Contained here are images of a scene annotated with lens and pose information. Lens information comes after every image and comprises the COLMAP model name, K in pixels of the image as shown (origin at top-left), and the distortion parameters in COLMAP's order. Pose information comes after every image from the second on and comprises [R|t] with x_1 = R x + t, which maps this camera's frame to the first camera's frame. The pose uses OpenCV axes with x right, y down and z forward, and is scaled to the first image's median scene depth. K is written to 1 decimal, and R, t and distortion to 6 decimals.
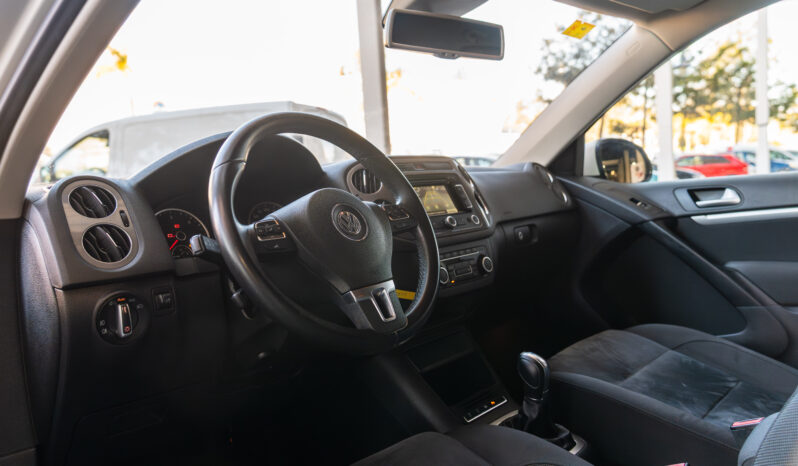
lens RADIAL K [[548.3, 0, 397.2], [0, 548.3, 232.8], [0, 0, 1]] dist [-0.028613, -0.005460]
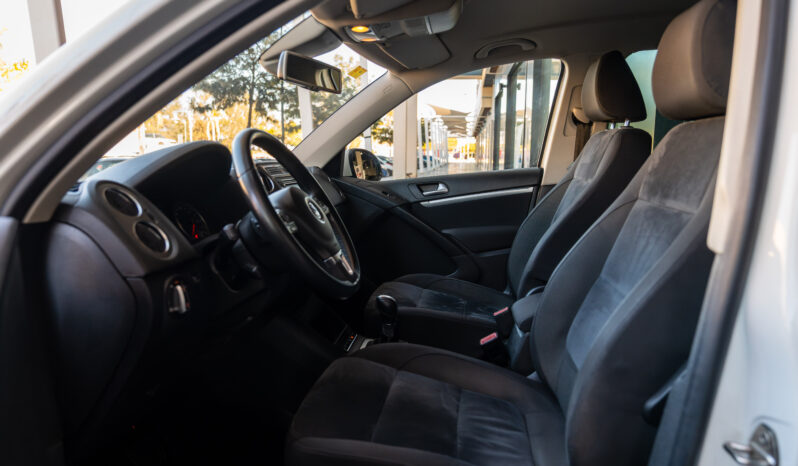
lens RADIAL K [[548.3, 0, 395.0], [0, 548.3, 232.6], [0, 0, 1]] dist [-0.028613, -0.005460]
pose [[0.753979, -0.073894, 0.652729, -0.546957], [0.080916, 0.996533, 0.019347, 0.020488], [-0.651896, 0.038229, 0.757344, -0.117496]]
